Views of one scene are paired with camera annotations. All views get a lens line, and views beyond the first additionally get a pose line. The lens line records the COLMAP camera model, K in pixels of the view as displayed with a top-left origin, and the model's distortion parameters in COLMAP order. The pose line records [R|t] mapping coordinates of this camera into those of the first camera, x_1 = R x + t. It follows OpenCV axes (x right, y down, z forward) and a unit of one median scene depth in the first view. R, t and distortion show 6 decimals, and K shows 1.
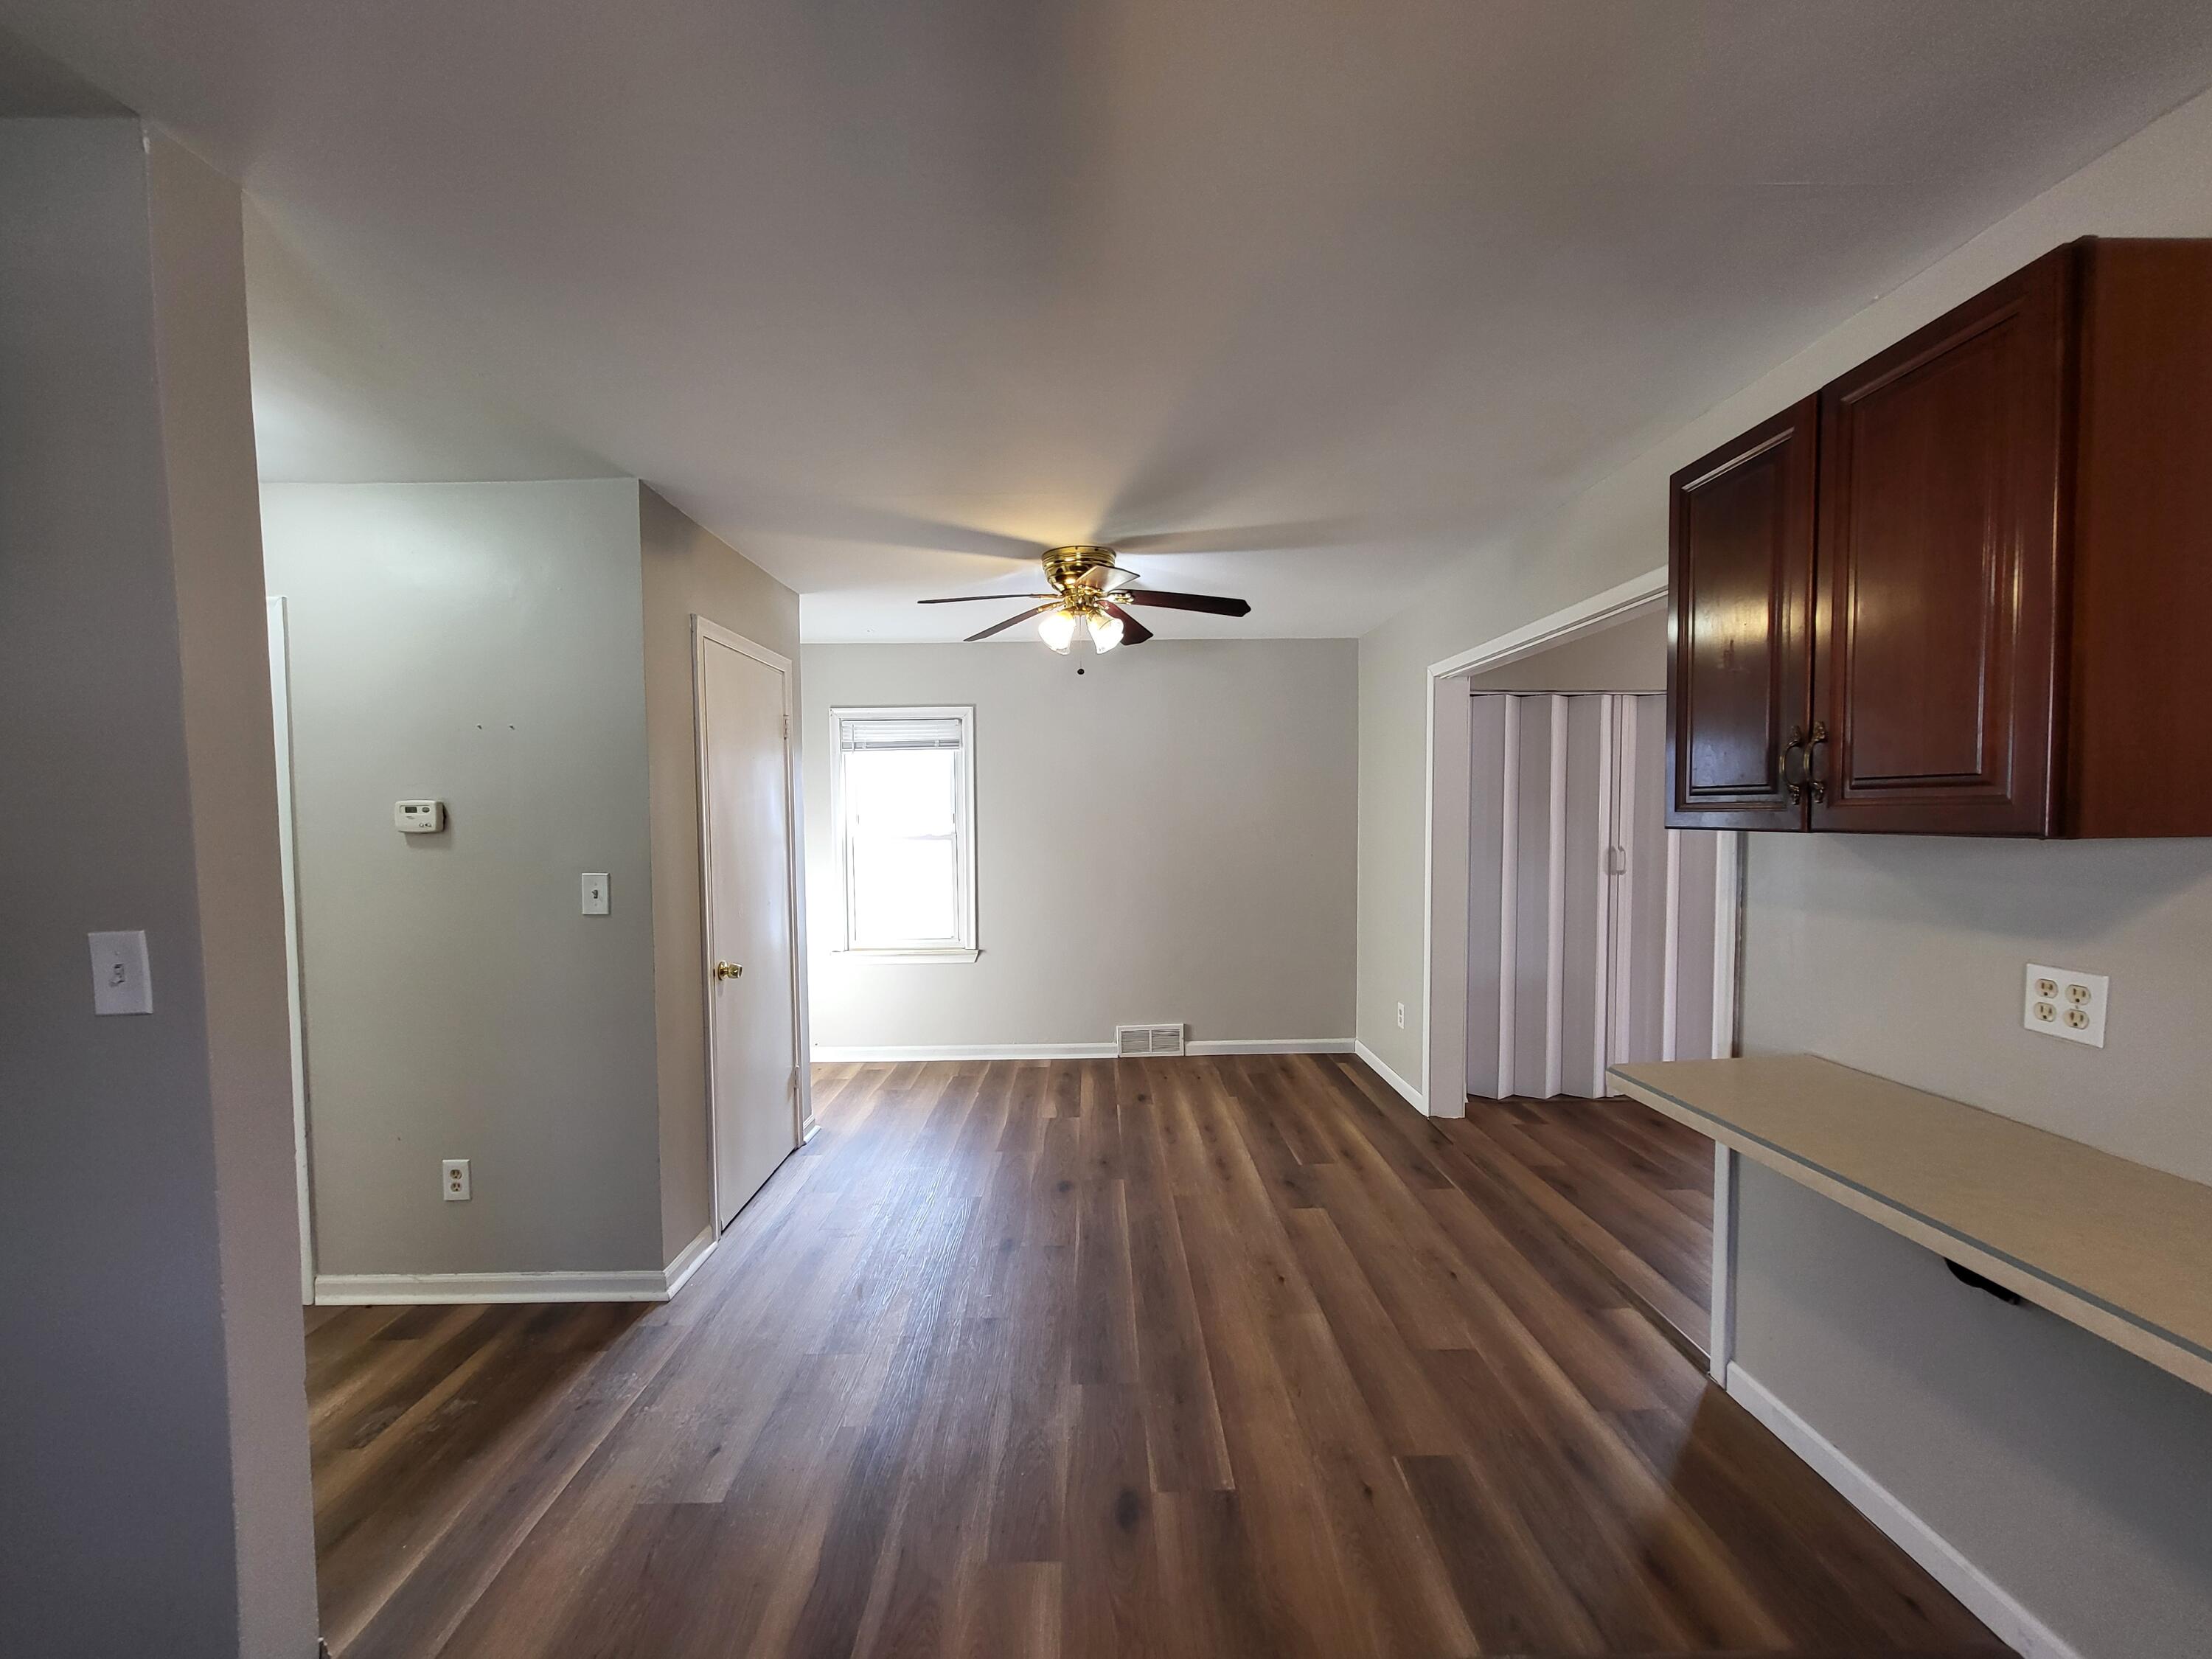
lens RADIAL K [[875.4, 0, 1106.0], [0, 875.4, 829.5], [0, 0, 1]] dist [0.000682, 0.000069]
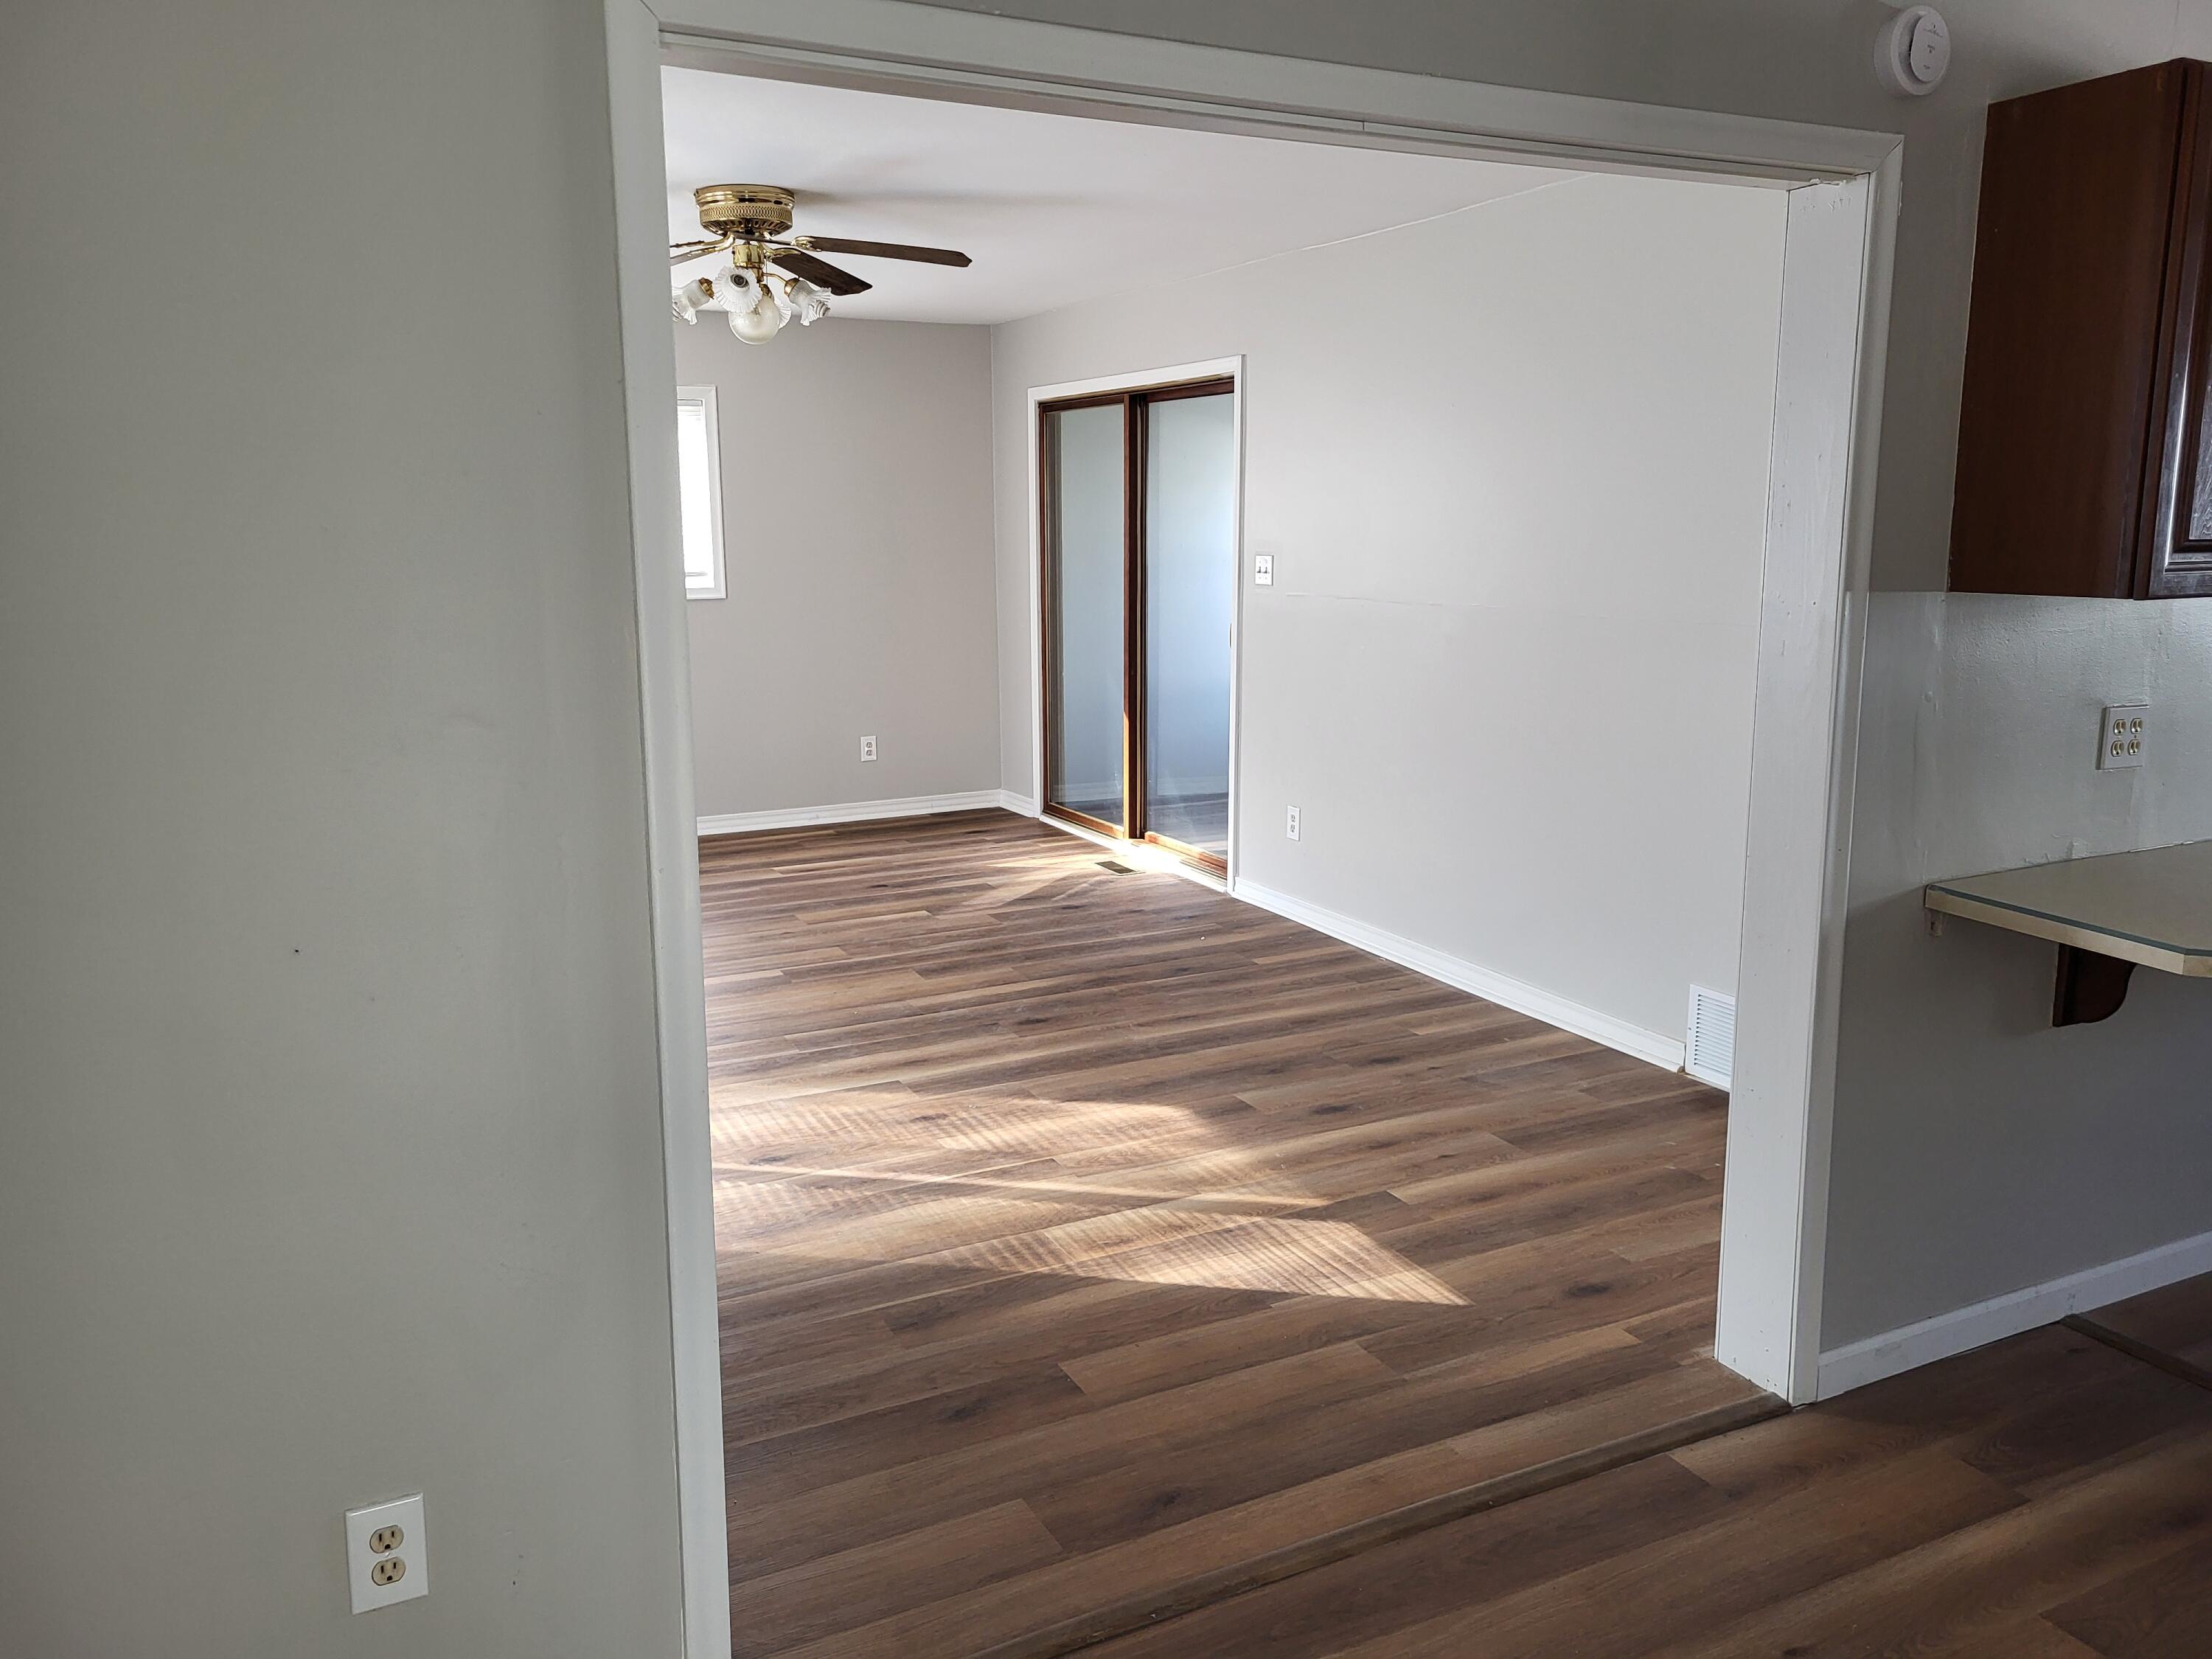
lens RADIAL K [[1636.8, 0, 1106.0], [0, 1636.8, 829.5], [0, 0, 1]] dist [0.074138, -0.067361]
pose [[-0.435358, -0.136213, 0.889893, -0.124153], [0.026843, 0.986084, 0.164068, -0.036905], [-0.899857, 0.095315, -0.425643, 1.463625]]
